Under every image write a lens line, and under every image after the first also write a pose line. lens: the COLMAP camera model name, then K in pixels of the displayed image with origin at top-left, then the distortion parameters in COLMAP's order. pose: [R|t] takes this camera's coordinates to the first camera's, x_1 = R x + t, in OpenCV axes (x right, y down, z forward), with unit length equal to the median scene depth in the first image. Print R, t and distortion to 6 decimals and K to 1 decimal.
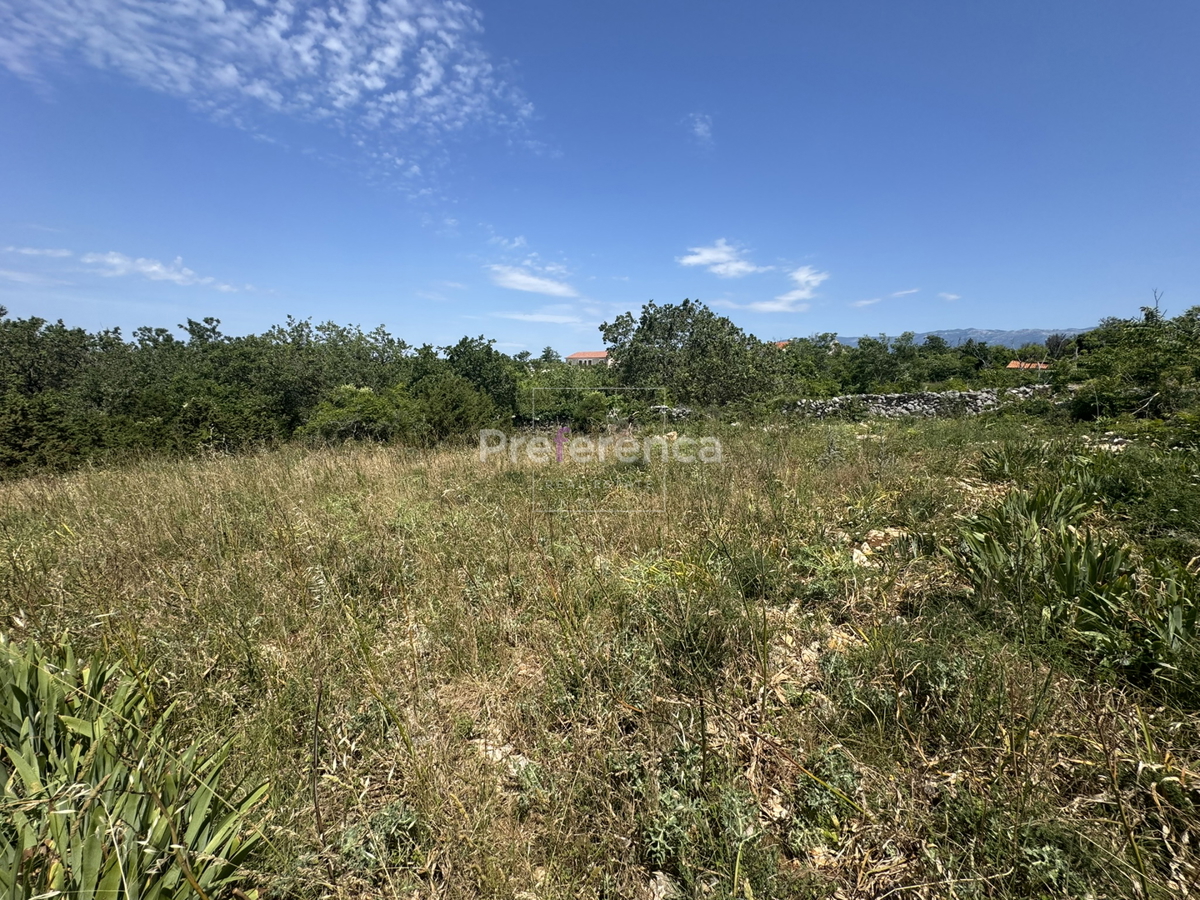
lens RADIAL K [[484.7, 0, 600.0], [0, 484.7, 437.4], [0, 0, 1]] dist [0.003442, -0.000333]
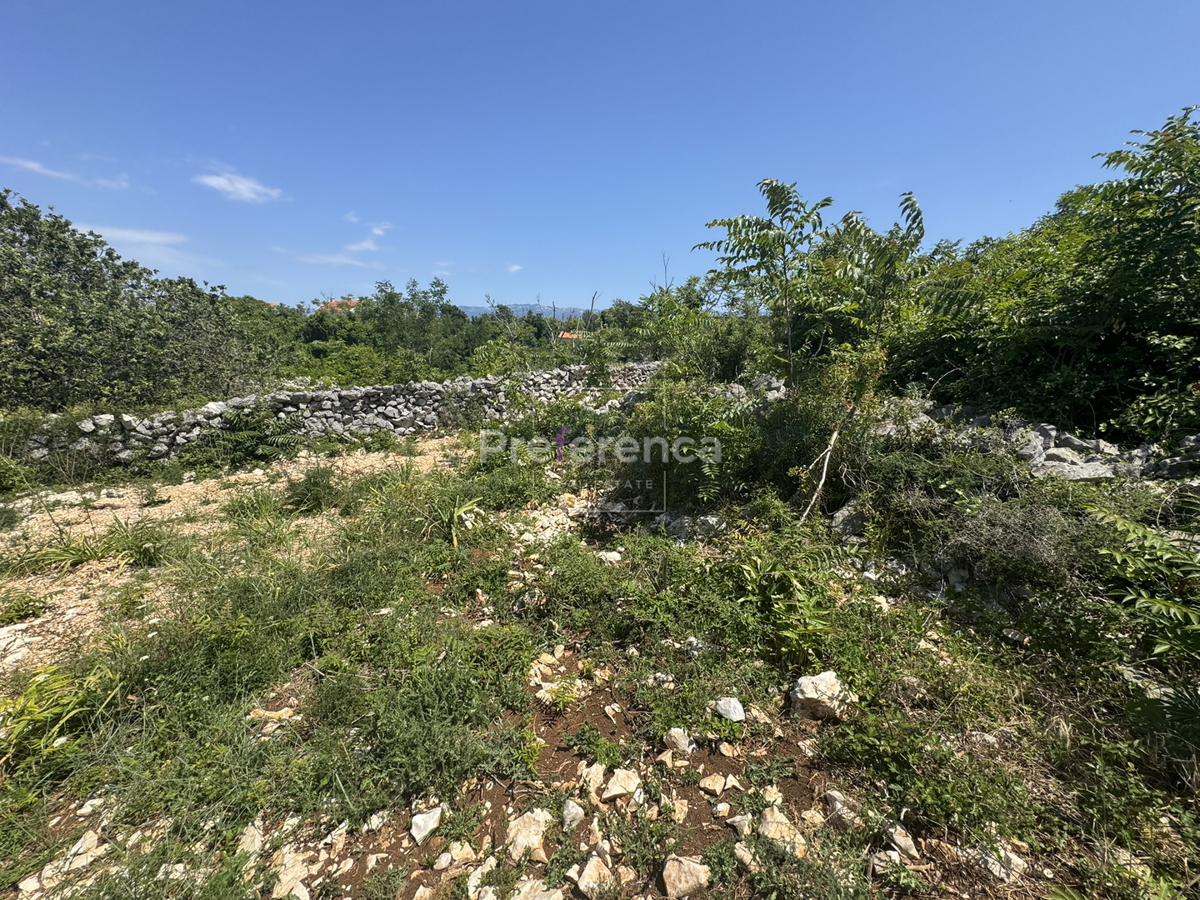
lens RADIAL K [[484.7, 0, 599.7], [0, 484.7, 455.9], [0, 0, 1]] dist [0.003442, -0.000333]
pose [[0.719315, -0.146798, 0.678997, 0.608669], [0.074788, 0.988101, 0.134398, -0.096393], [-0.690647, -0.045894, 0.721735, 0.650607]]
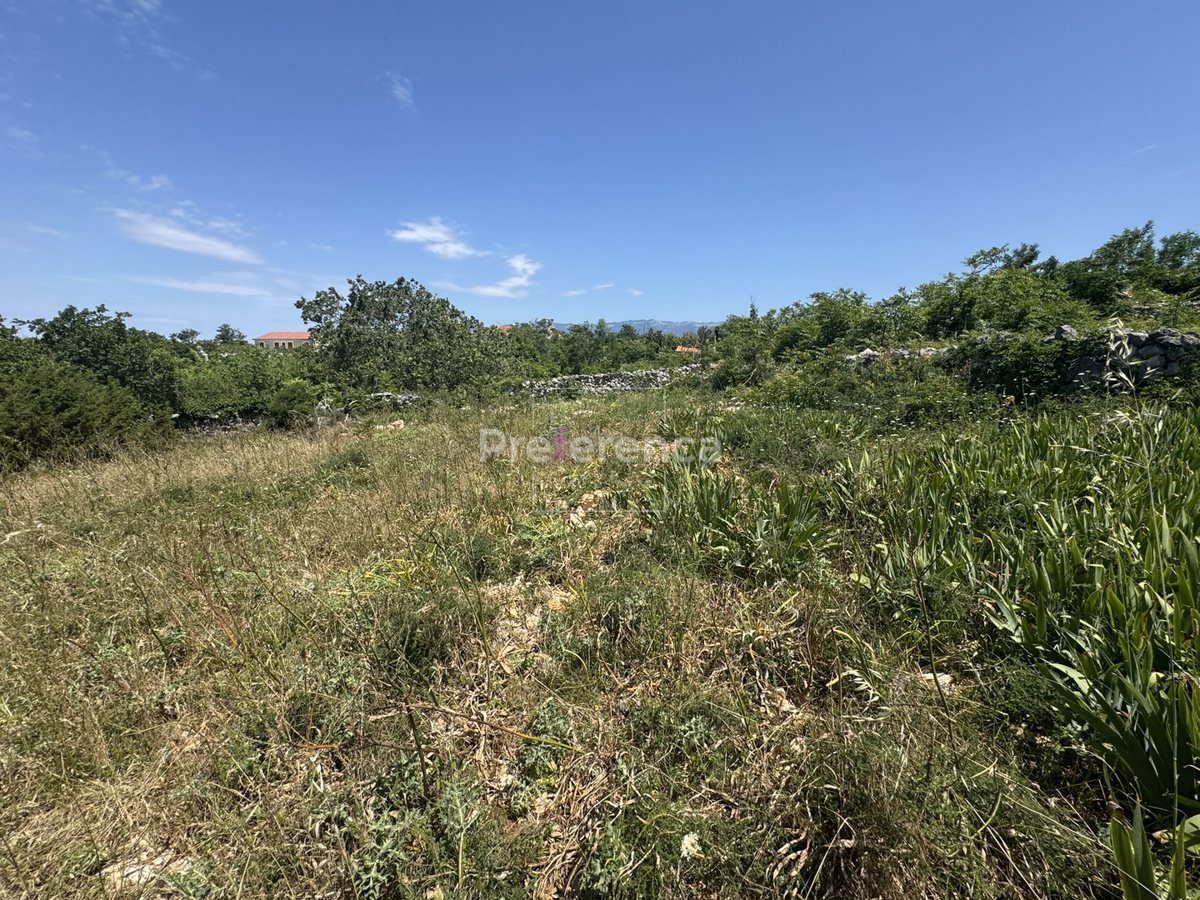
lens RADIAL K [[484.7, 0, 601.2], [0, 484.7, 437.8], [0, 0, 1]] dist [0.003442, -0.000333]
pose [[0.857024, -0.090951, 0.507187, 0.010023], [0.073821, 0.995817, 0.053836, 0.000080], [-0.509962, -0.008698, 0.860153, 0.001069]]
